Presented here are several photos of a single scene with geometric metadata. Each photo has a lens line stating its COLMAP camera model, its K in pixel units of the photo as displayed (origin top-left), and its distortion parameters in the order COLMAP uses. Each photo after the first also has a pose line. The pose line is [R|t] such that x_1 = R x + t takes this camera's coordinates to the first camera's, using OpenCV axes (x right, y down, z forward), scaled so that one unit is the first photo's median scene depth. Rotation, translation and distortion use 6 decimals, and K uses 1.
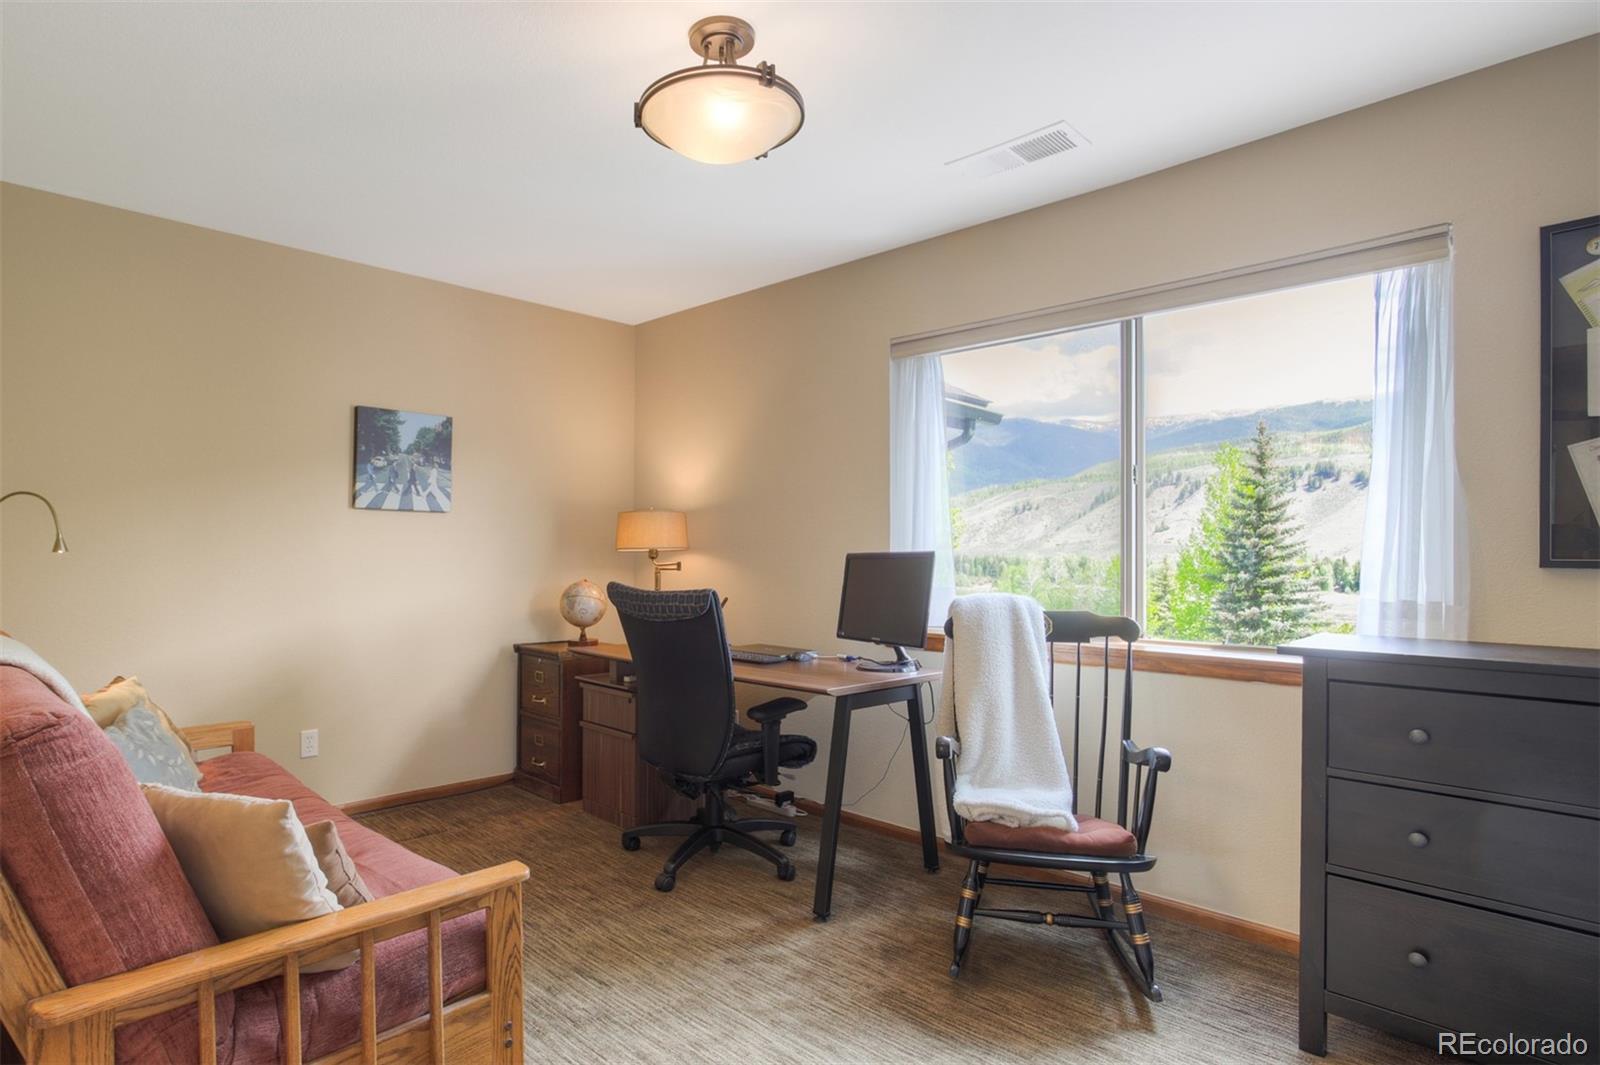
lens RADIAL K [[798.0, 0, 805.4], [0, 798.0, 536.0], [0, 0, 1]] dist [-0.033574, 0.009563]
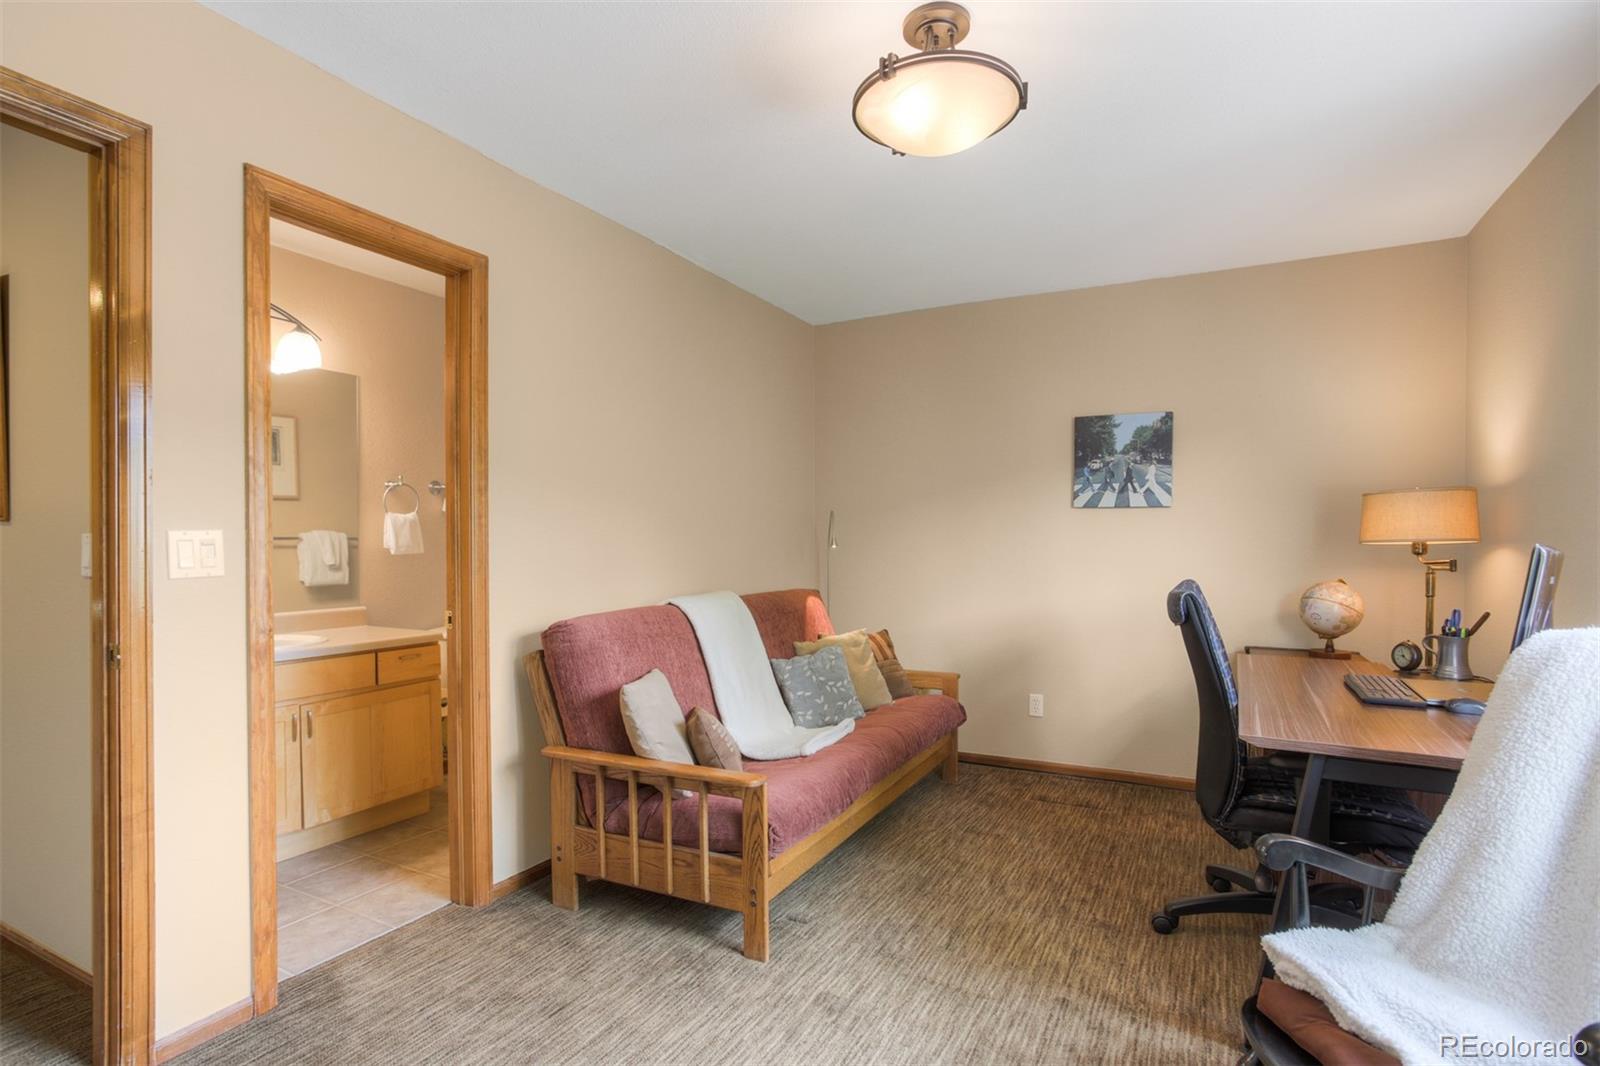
lens RADIAL K [[798.0, 0, 798.7], [0, 798.0, 541.6], [0, 0, 1]] dist [-0.033574, 0.009563]
pose [[0.318184, -0.004582, -0.948018, 0.372383], [0.020338, 0.999791, 0.001994, 0.003022], [0.947811, -0.019915, 0.318211, 0.246825]]
